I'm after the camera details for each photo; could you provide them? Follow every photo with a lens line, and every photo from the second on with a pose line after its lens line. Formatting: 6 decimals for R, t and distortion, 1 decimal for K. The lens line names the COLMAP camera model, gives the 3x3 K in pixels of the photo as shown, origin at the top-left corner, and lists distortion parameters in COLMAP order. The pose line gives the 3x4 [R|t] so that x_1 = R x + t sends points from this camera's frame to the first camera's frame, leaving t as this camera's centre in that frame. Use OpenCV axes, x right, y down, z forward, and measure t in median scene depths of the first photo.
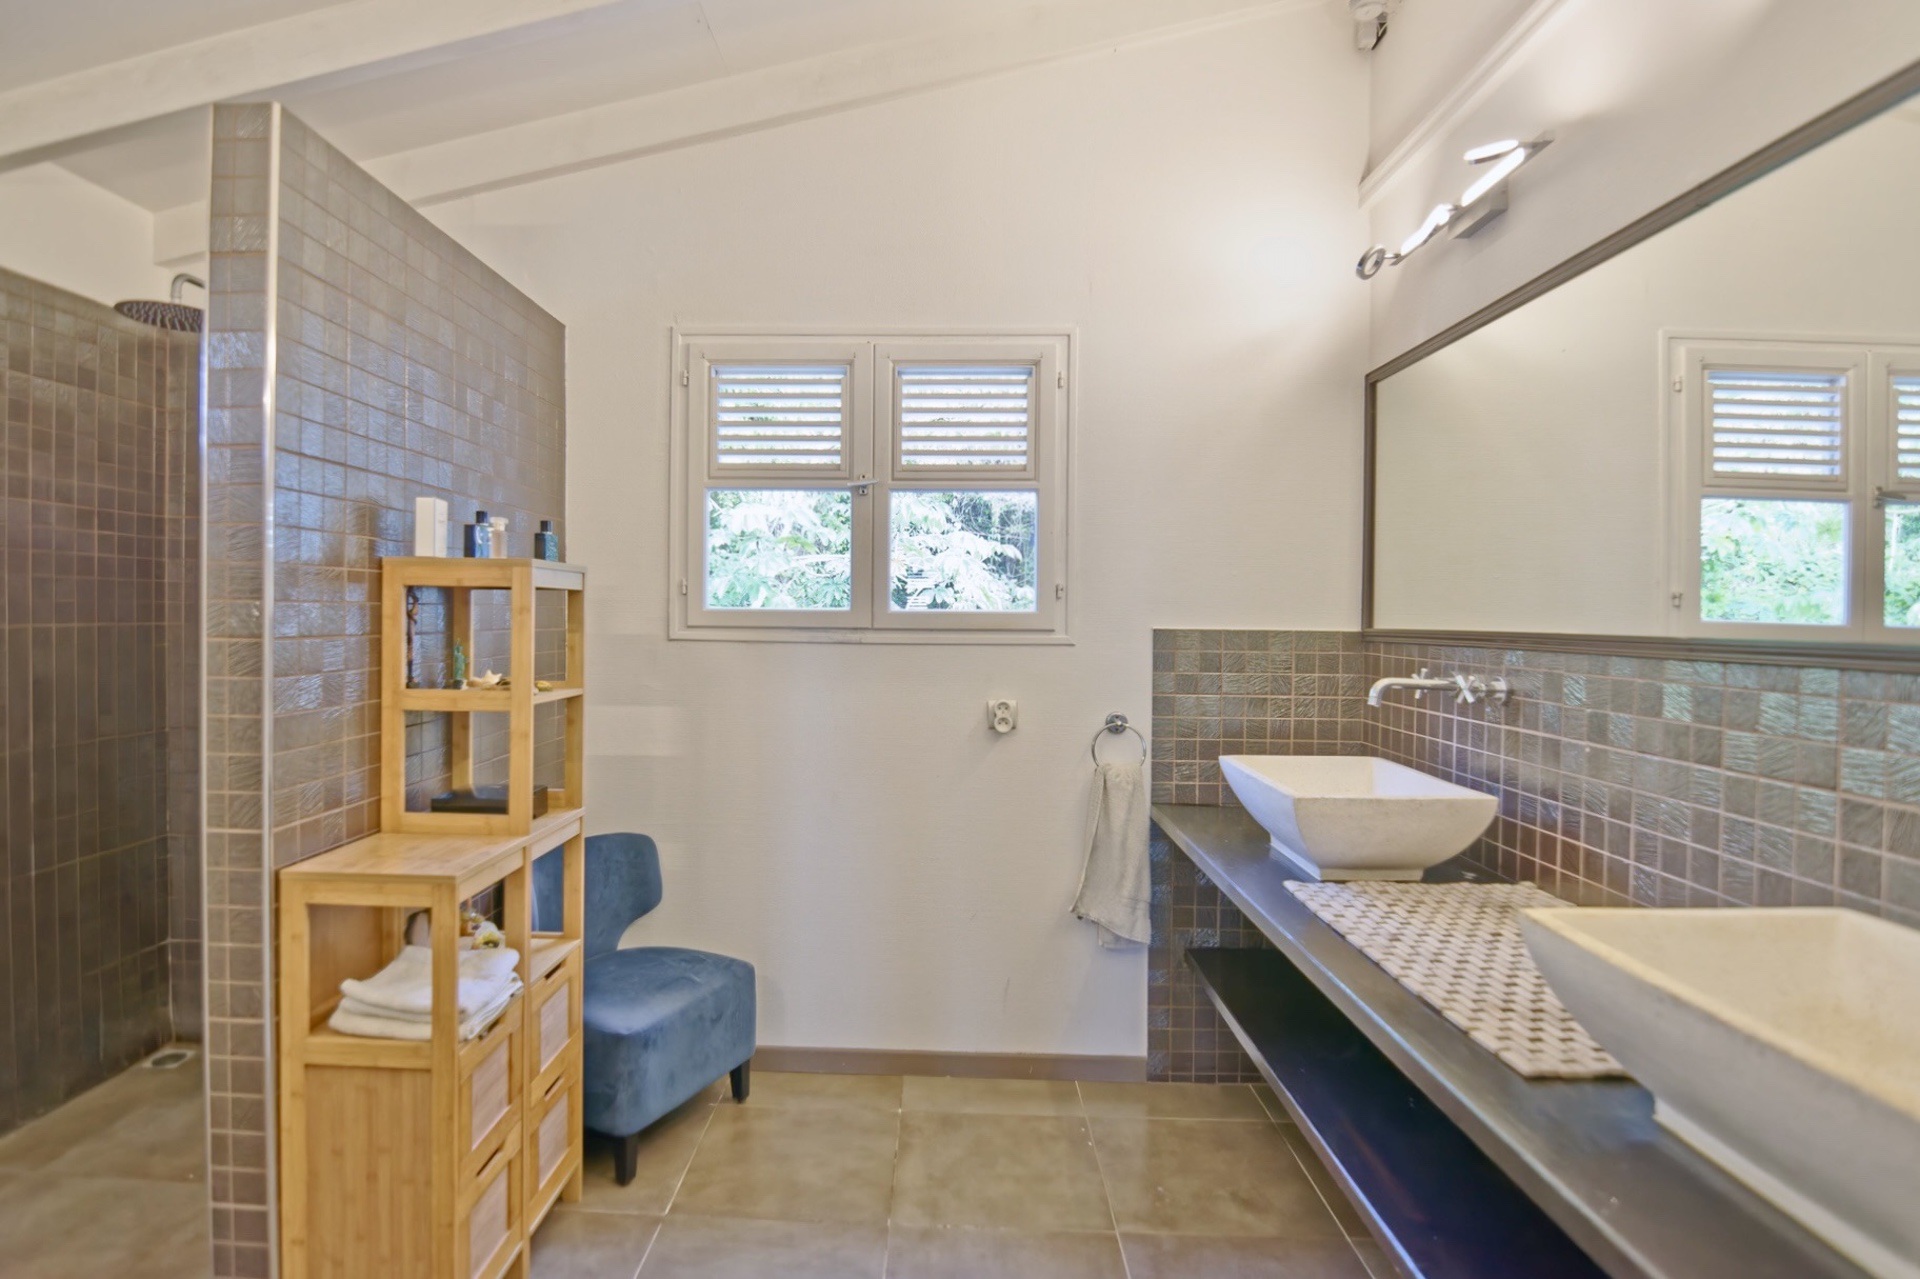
lens RADIAL K [[939.4, 0, 960.0], [0, 939.4, 639.5], [0, 0, 1]] dist [-0.017998, -0.000538]
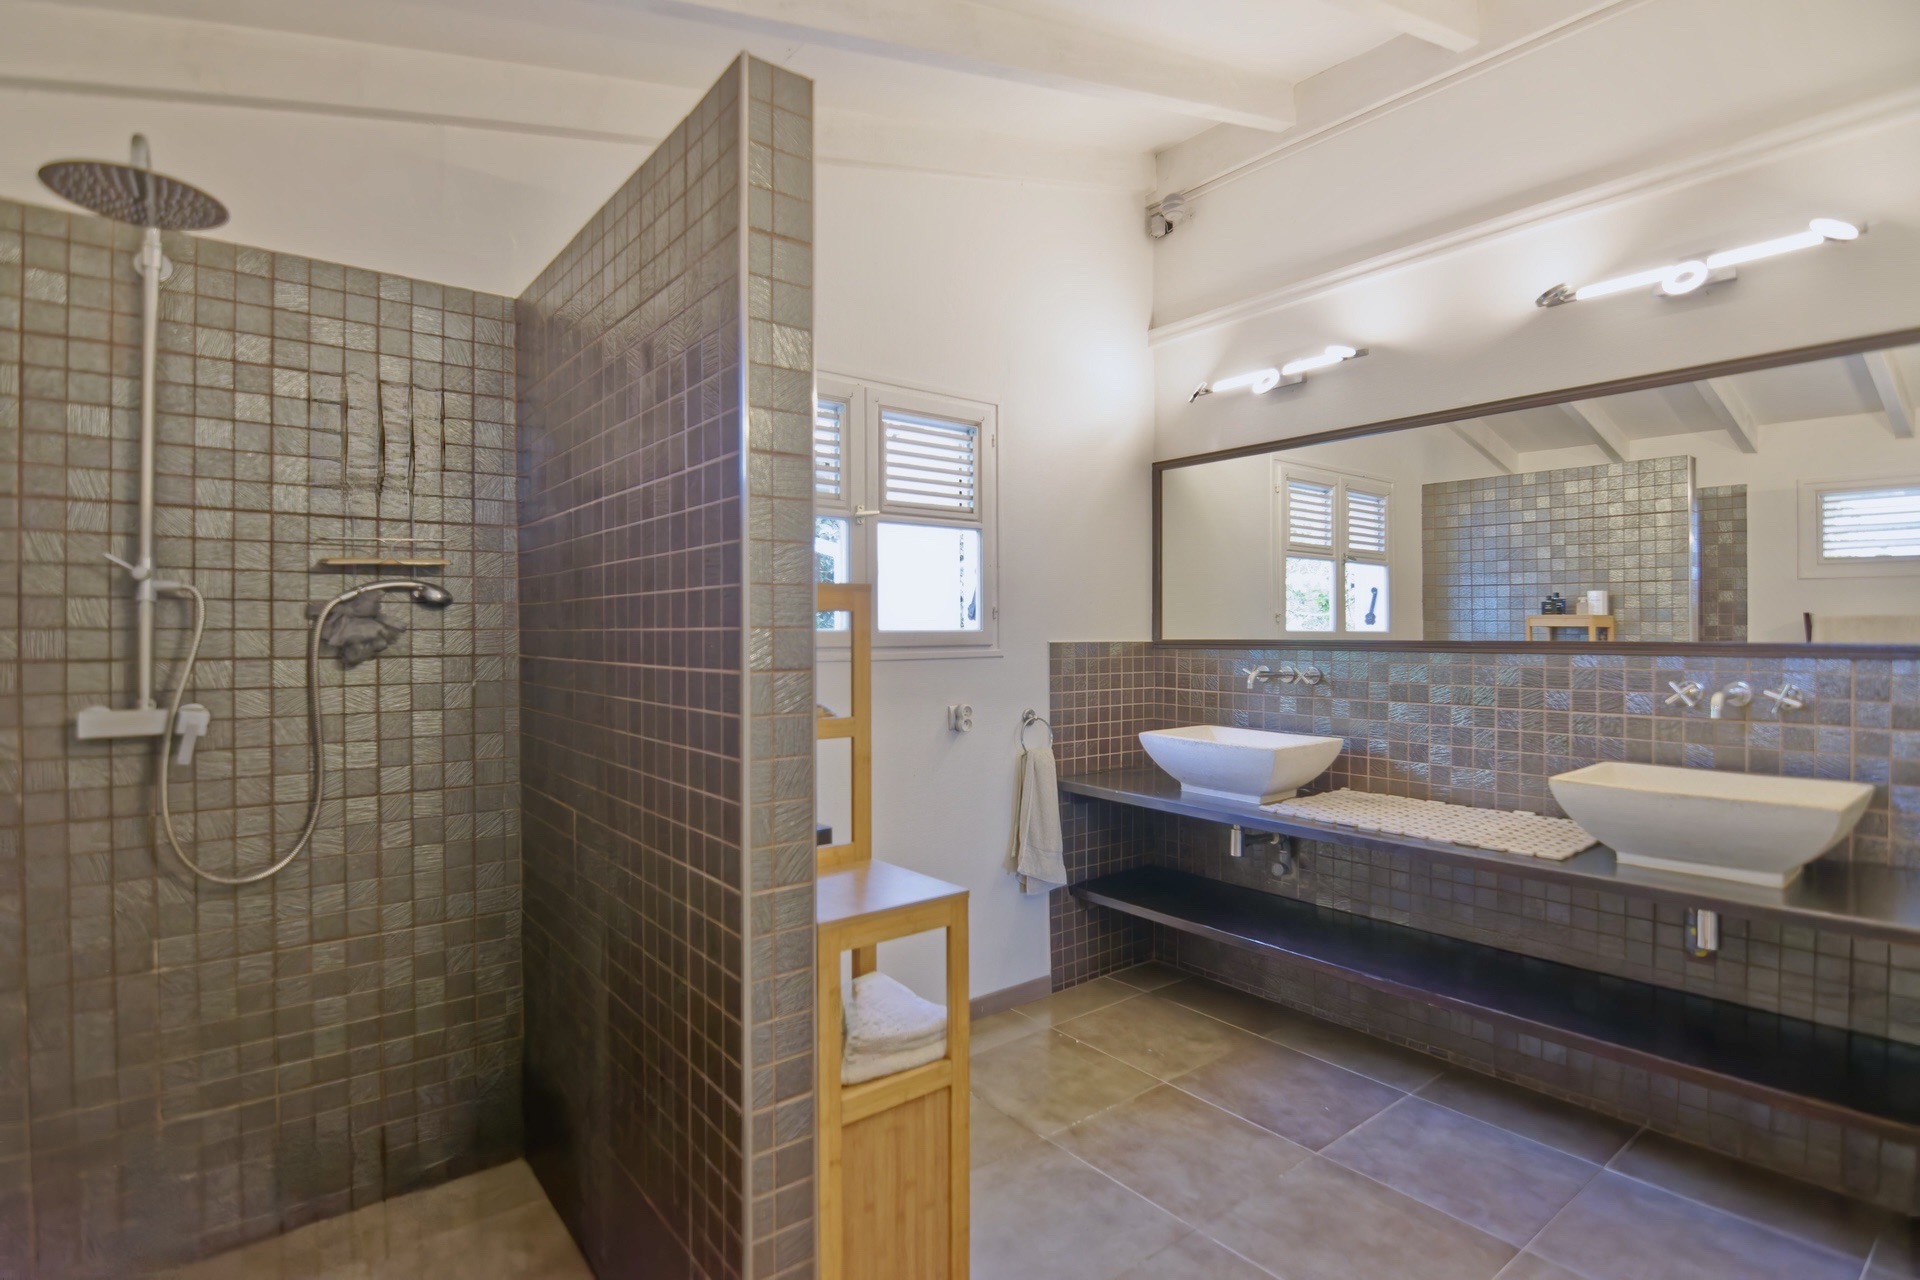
lens RADIAL K [[902.9, 0, 959.2], [0, 902.9, 633.5], [0, 0, 1]] dist [-0.004630, -0.000286]
pose [[0.771297, -0.014673, 0.636306, -0.690078], [0.018976, 0.999820, 0.000053, -0.025809], [-0.636192, 0.012034, 0.771437, 0.118983]]
